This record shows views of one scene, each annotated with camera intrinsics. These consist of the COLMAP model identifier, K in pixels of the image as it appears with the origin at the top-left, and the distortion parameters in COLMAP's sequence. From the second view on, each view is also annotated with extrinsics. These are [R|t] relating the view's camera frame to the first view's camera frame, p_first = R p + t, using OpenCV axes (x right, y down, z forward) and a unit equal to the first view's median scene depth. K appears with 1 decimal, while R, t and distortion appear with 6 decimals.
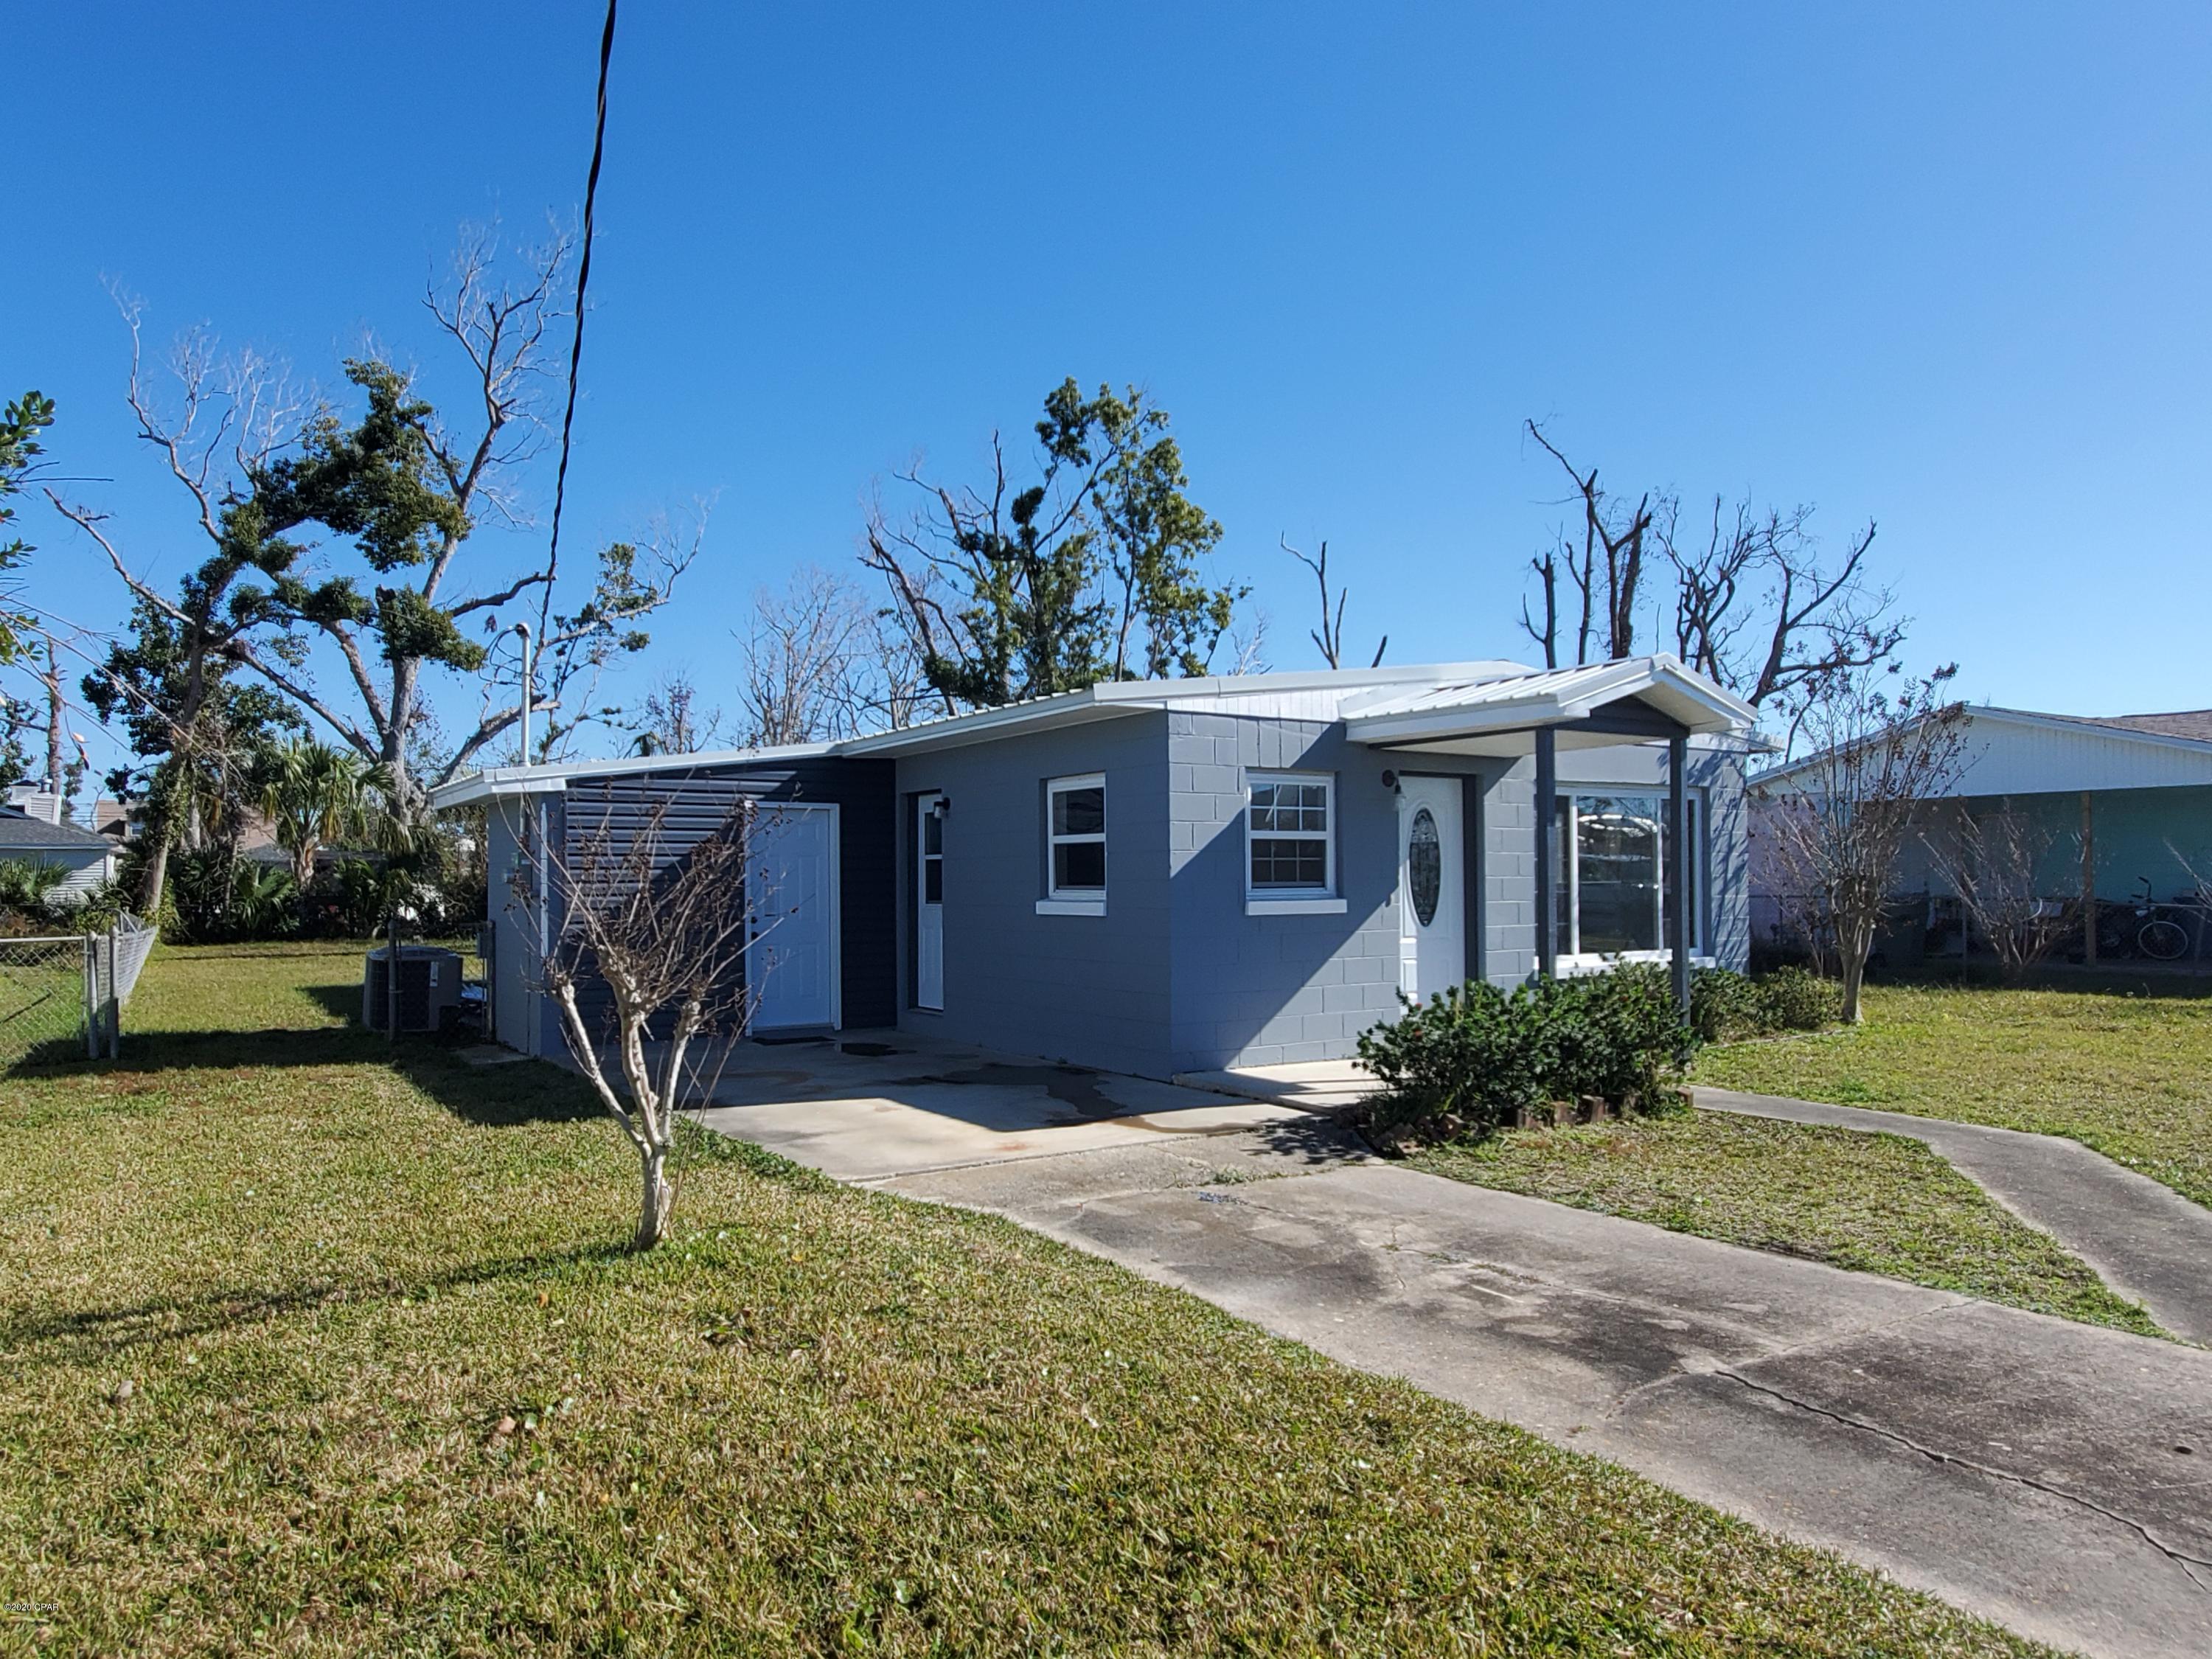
lens RADIAL K [[1477.9, 0, 1106.0], [0, 1477.9, 829.5], [0, 0, 1]] dist [0.028314, 0.002611]
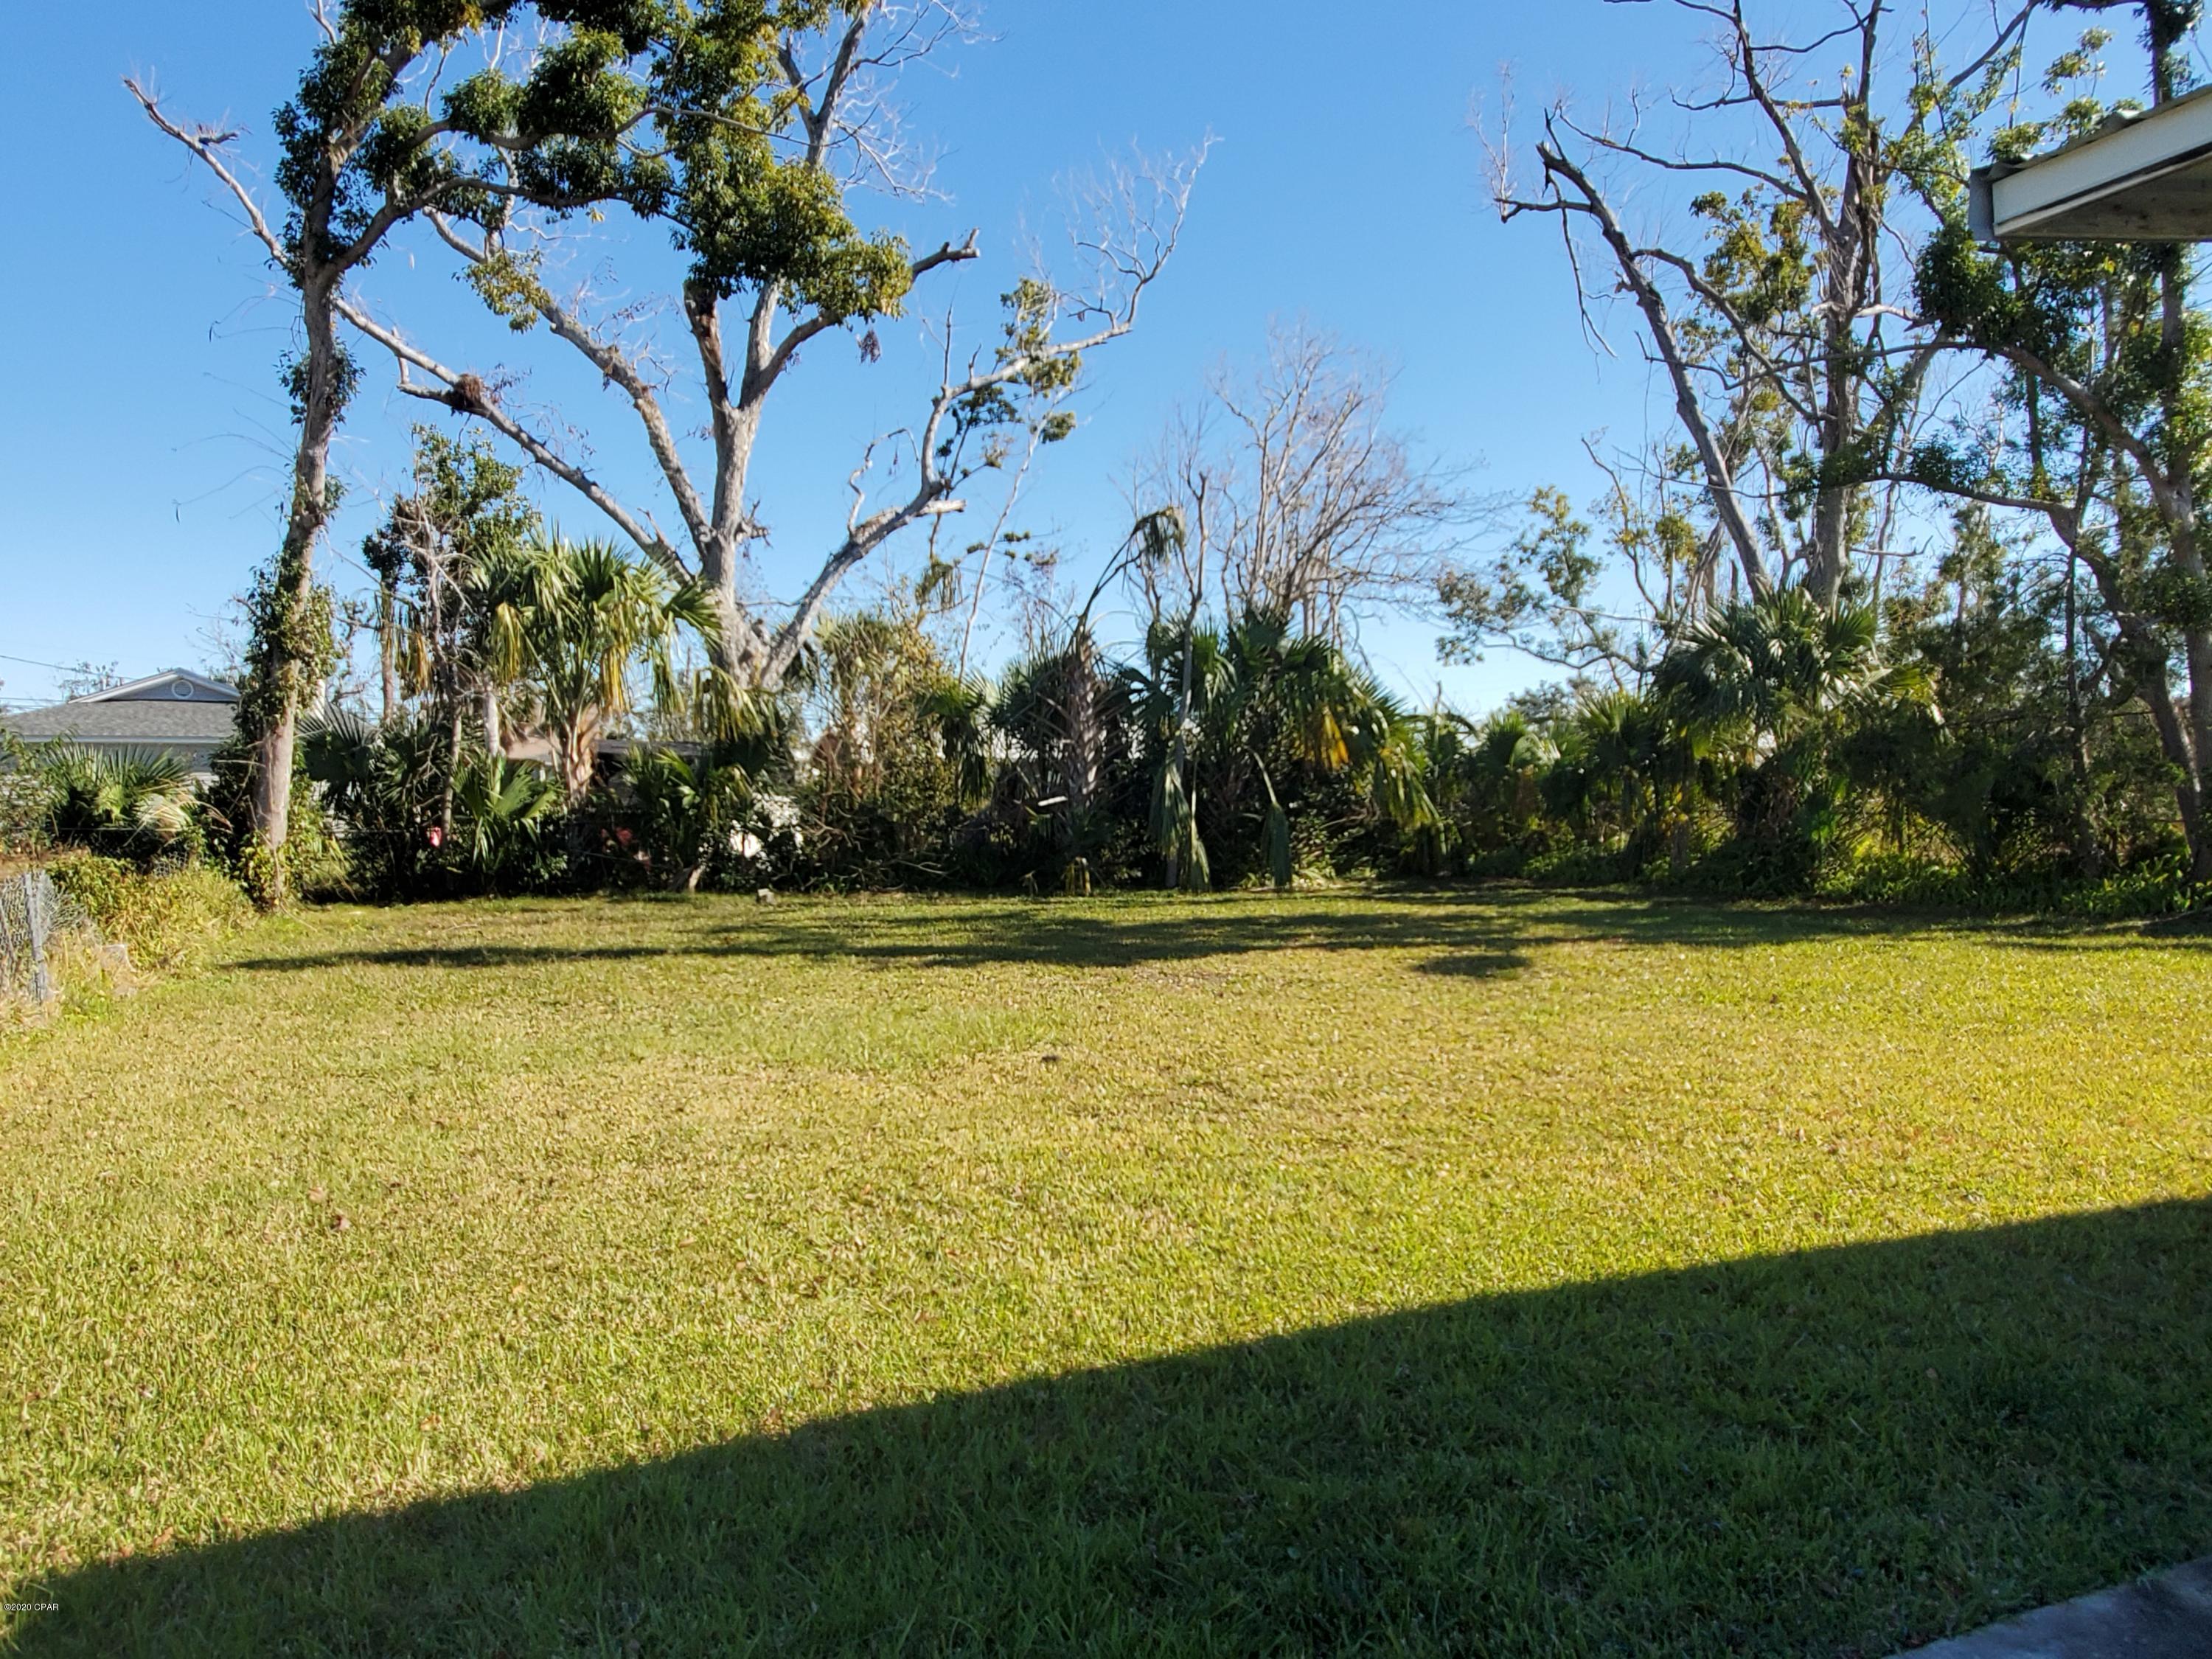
lens RADIAL K [[1477.9, 0, 1106.0], [0, 1477.9, 829.5], [0, 0, 1]] dist [0.028314, 0.002611]
pose [[0.981697, 0.007172, -0.190316, -0.234683], [0.004251, 0.998217, 0.059544, 0.017608], [0.190404, -0.059263, 0.979915, 0.488137]]
